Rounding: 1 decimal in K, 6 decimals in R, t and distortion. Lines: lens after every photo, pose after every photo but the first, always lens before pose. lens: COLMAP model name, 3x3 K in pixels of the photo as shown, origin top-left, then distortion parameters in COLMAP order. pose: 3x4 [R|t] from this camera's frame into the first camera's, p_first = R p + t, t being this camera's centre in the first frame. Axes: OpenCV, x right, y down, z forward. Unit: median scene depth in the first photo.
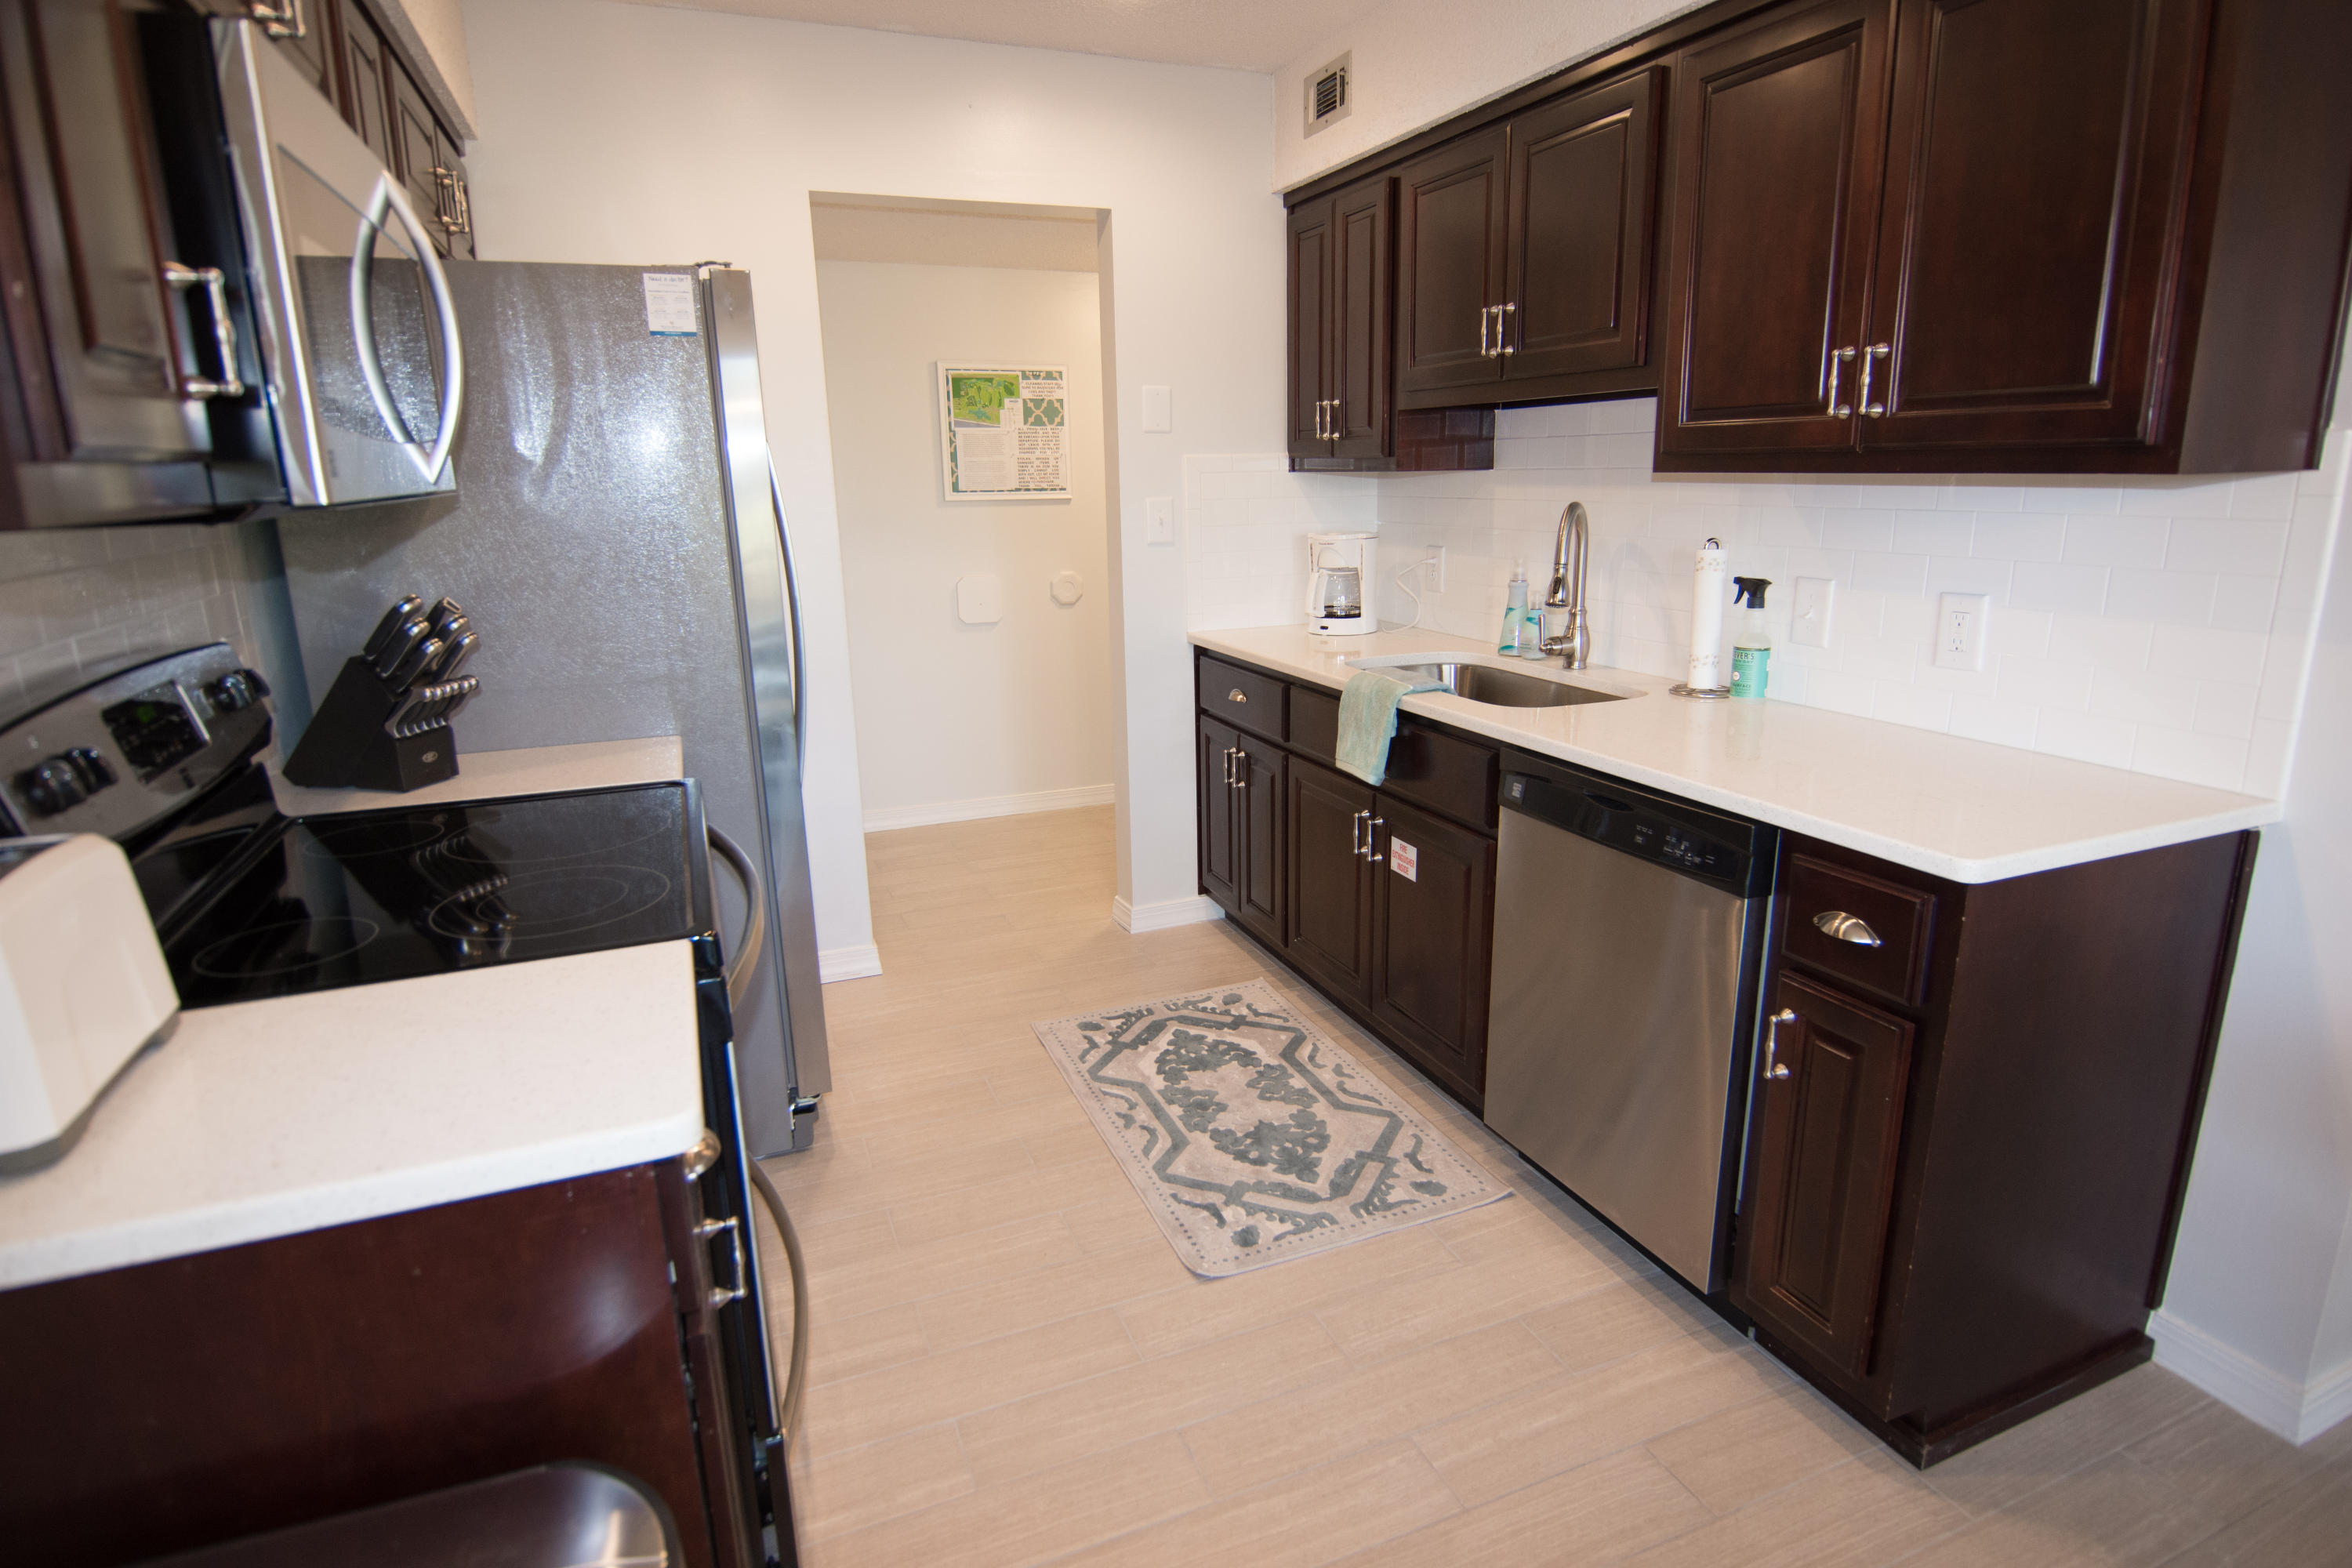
lens RADIAL K [[1260.4, 0, 1194.7], [0, 1260.4, 799.2], [0, 0, 1]] dist [0.003783, -0.019928]
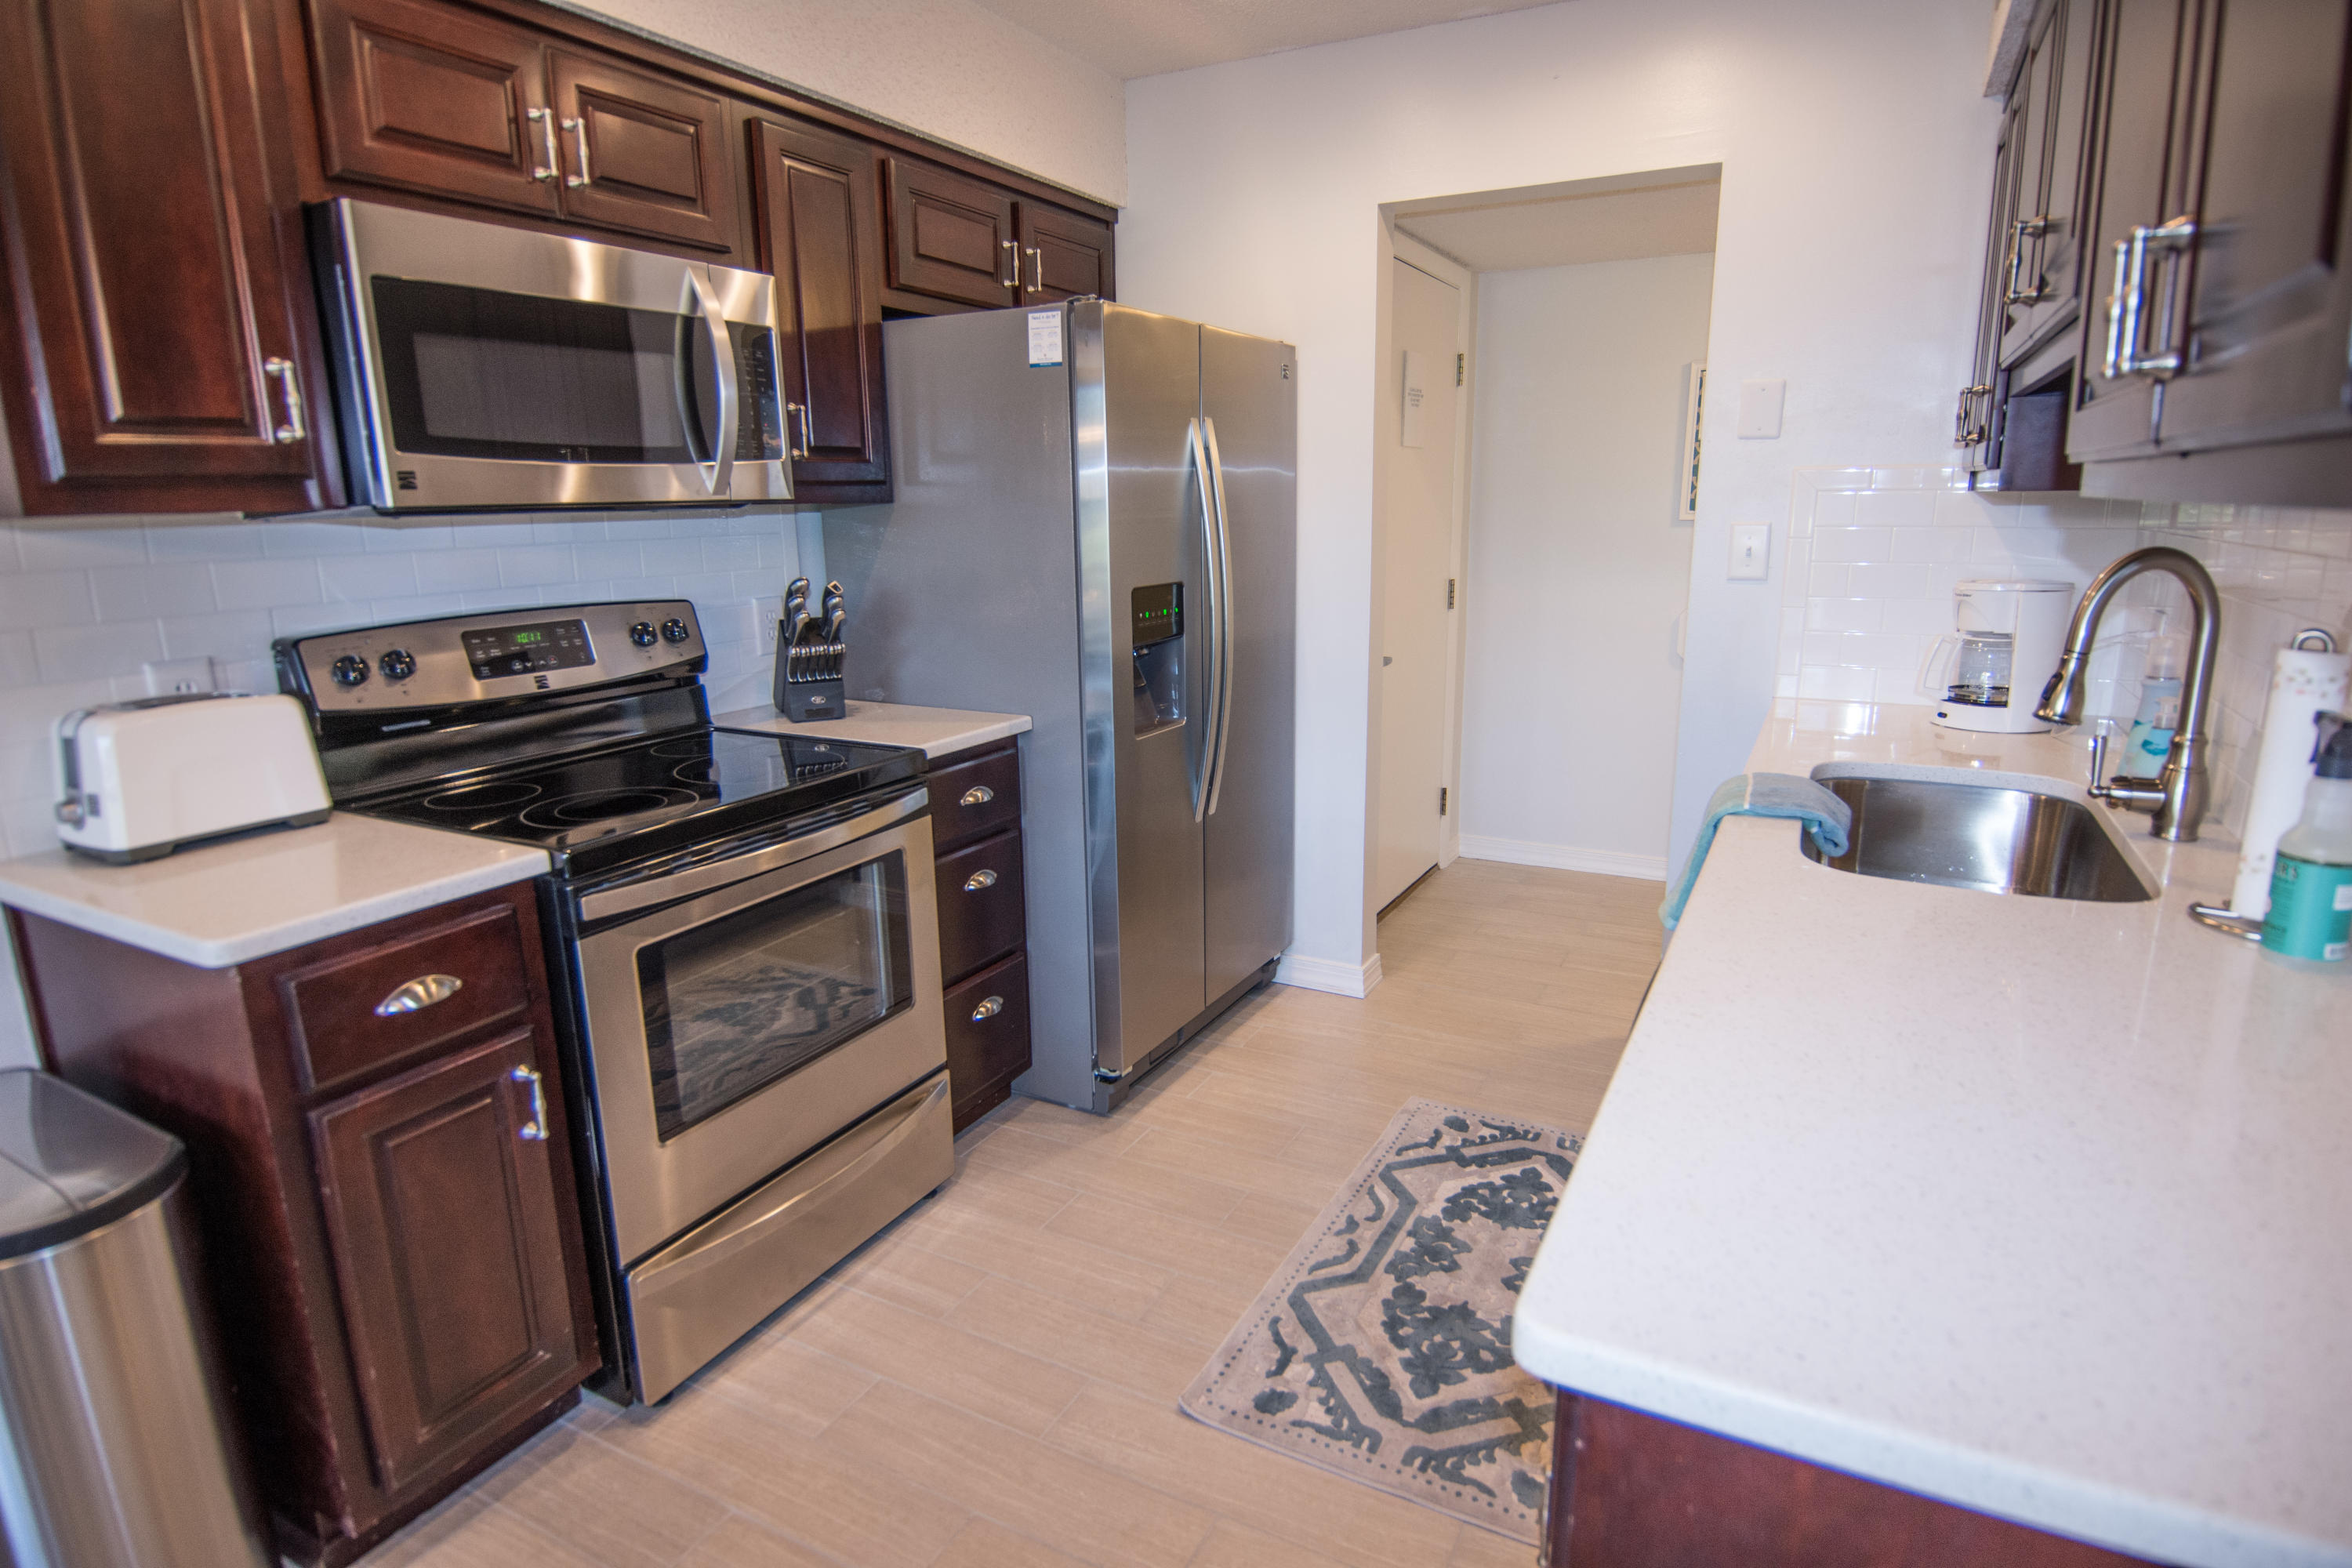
lens RADIAL K [[1260.4, 0, 1223.5], [0, 1260.4, 791.0], [0, 0, 1]] dist [0.003783, -0.019928]
pose [[0.633797, 0.186824, -0.750598, 0.501229], [-0.198035, 0.977243, 0.076017, -0.092063], [0.747719, 0.100465, 0.656372, 0.338785]]
